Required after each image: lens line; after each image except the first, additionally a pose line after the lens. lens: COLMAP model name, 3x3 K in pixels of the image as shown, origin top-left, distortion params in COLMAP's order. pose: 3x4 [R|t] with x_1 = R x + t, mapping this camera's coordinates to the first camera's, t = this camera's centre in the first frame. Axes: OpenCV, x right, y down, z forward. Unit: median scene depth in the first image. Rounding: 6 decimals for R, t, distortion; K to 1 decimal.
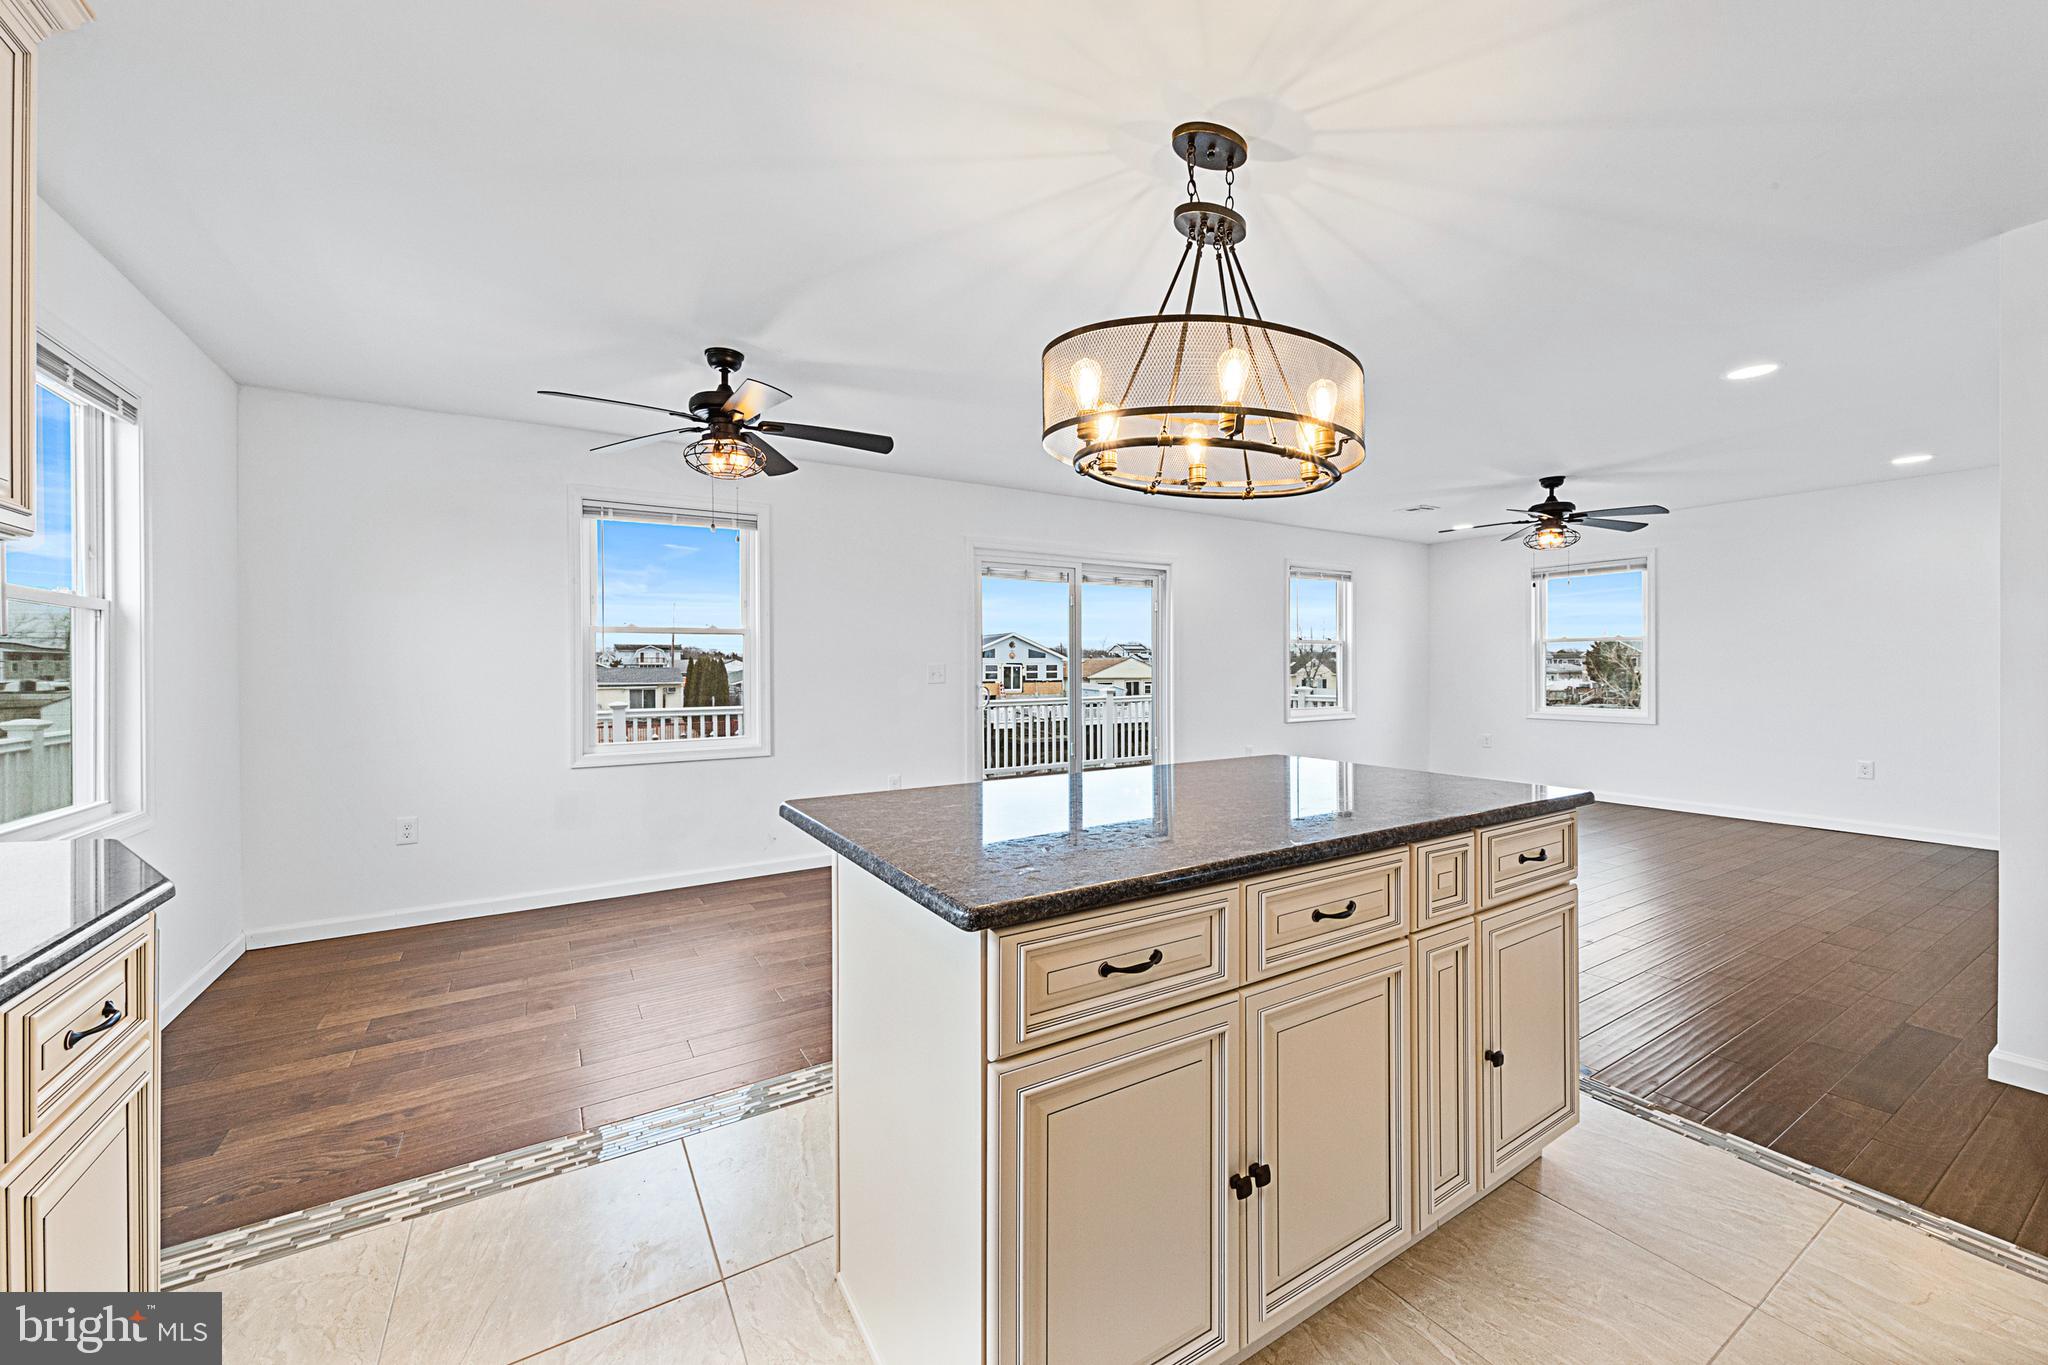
lens RADIAL K [[775.8, 0, 1026.3], [0, 775.8, 670.0], [0, 0, 1]] dist [0.006885, -0.000034]
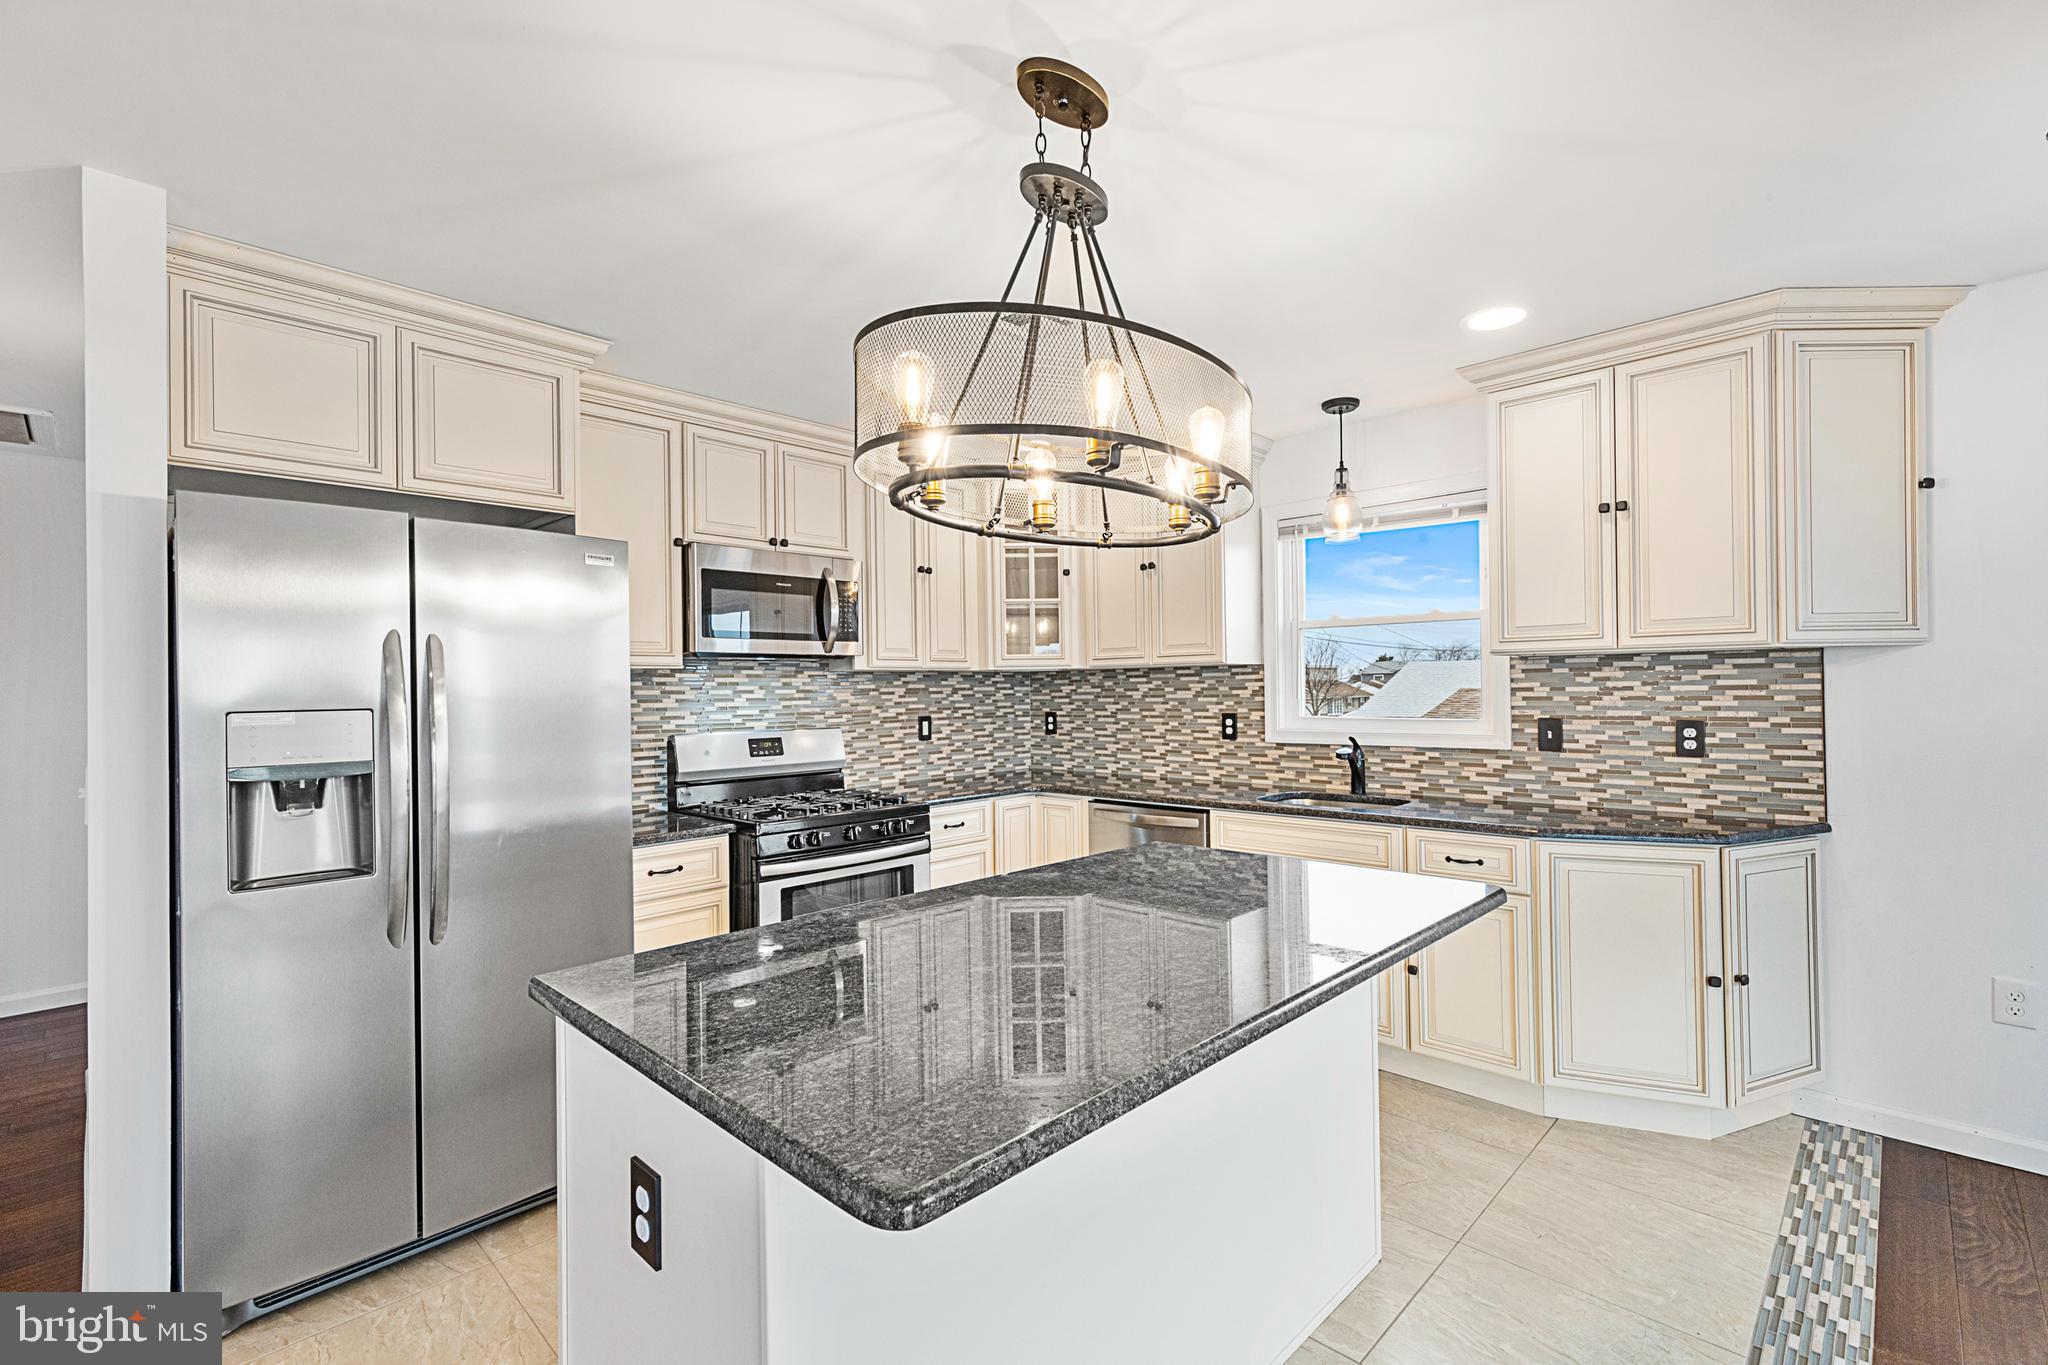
lens RADIAL K [[903.8, 0, 1024.0], [0, 903.8, 682.5], [0, 0, 1]] dist [0.006735, -0.000945]
pose [[-0.970634, 0.016128, -0.240019, 0.201731], [0.017352, 0.999845, -0.002987, -0.033917], [0.239933, -0.007065, -0.970764, 0.754484]]
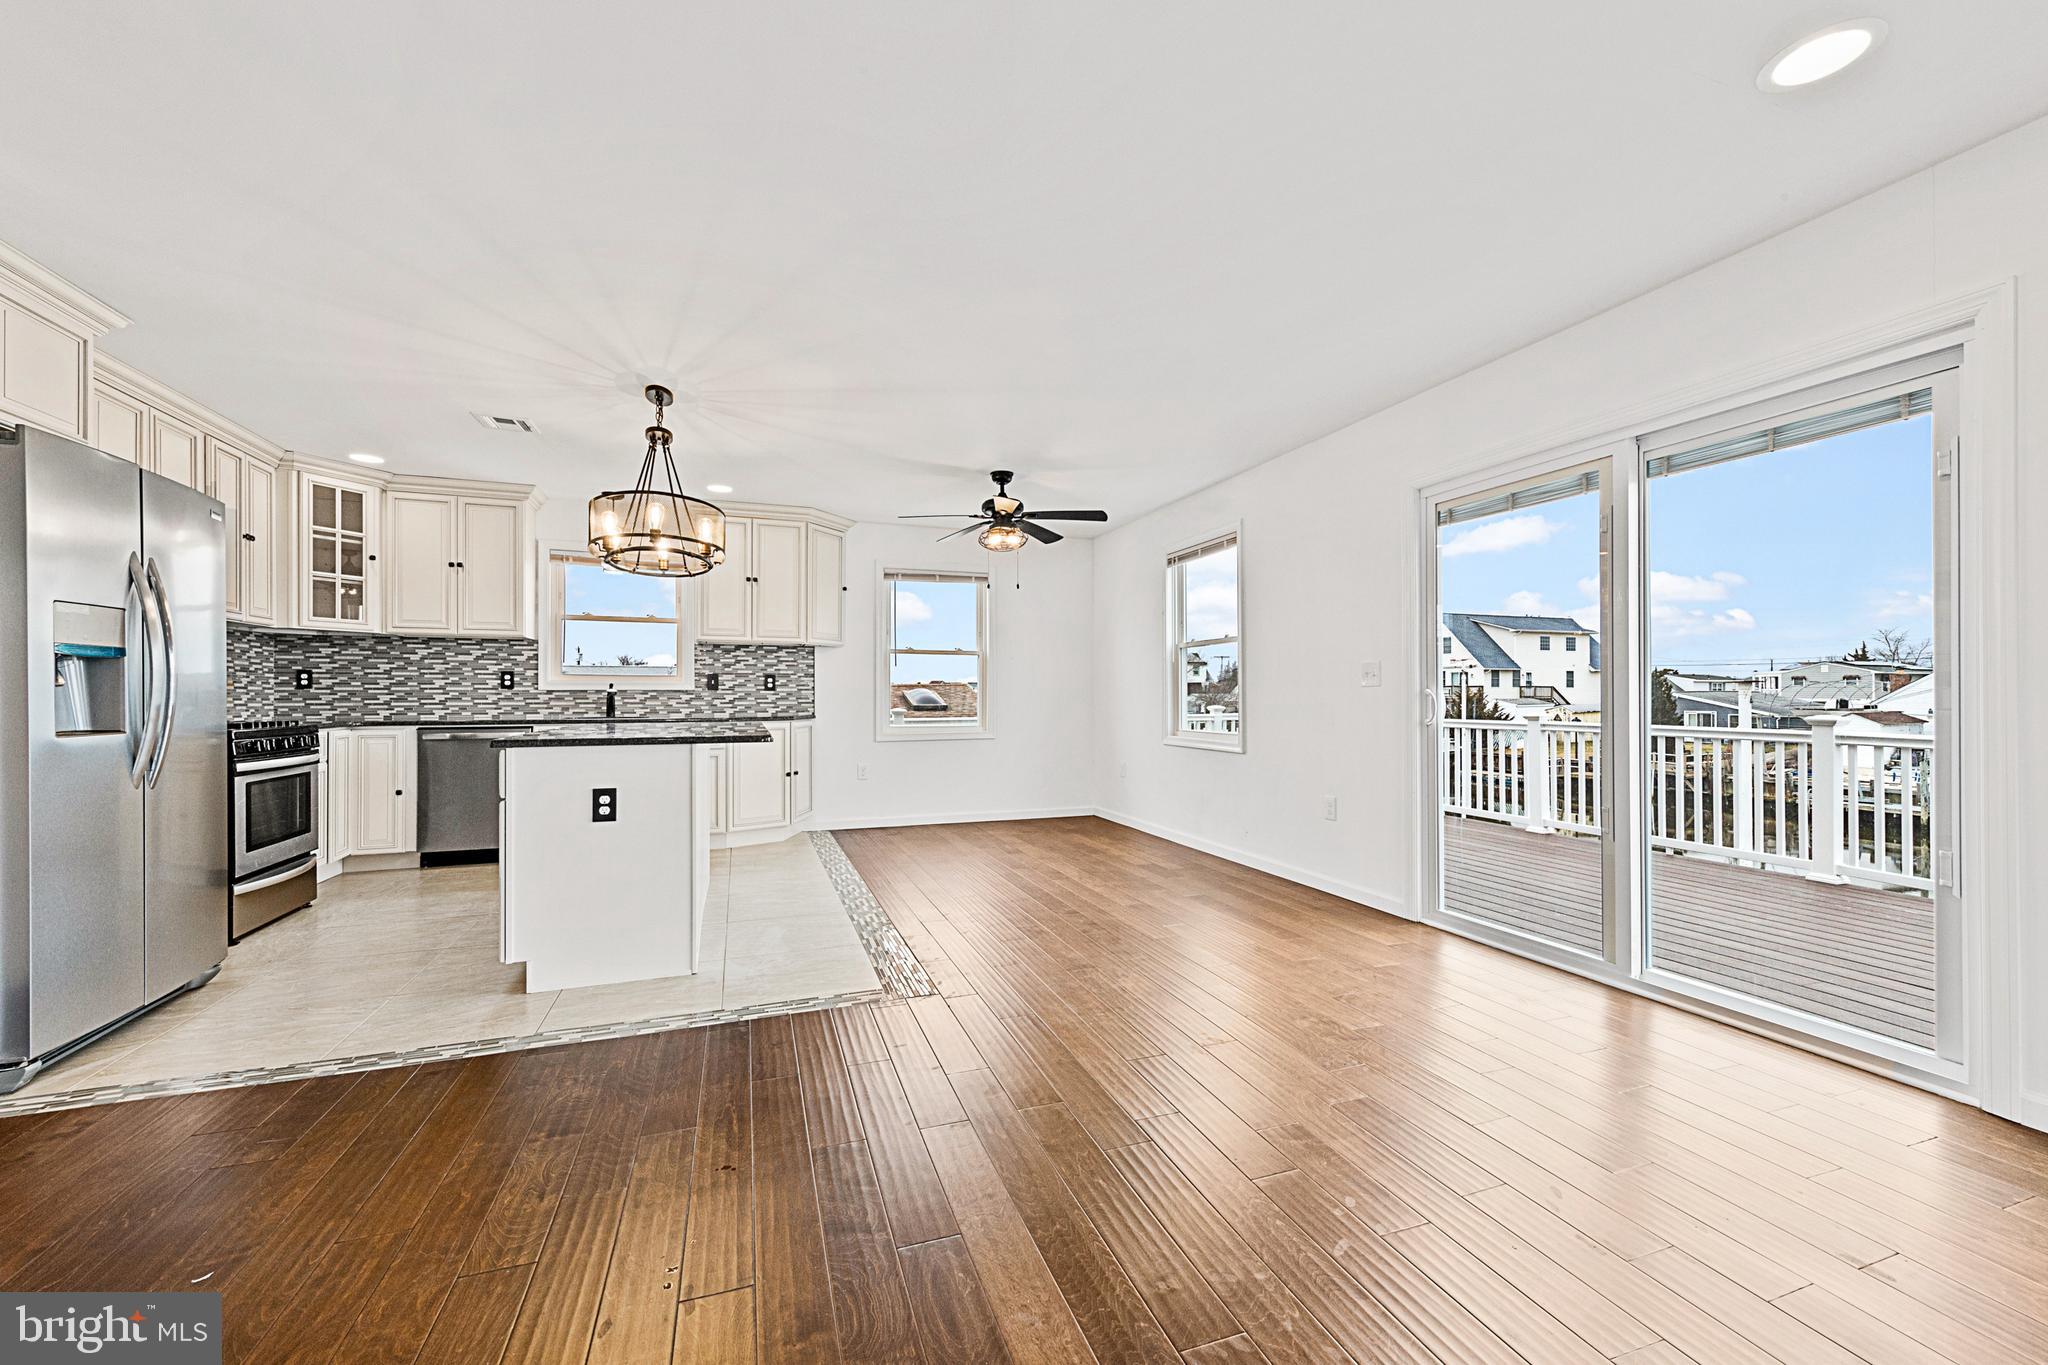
lens RADIAL K [[803.2, 0, 1026.1], [0, 803.2, 694.8], [0, 0, 1]] dist [0.007278, -0.000311]
pose [[-0.208303, 0.005134, -0.978051, 0.815851], [-0.003434, 0.999976, 0.005980, 0.024263], [0.978058, 0.004605, -0.208281, 0.938122]]
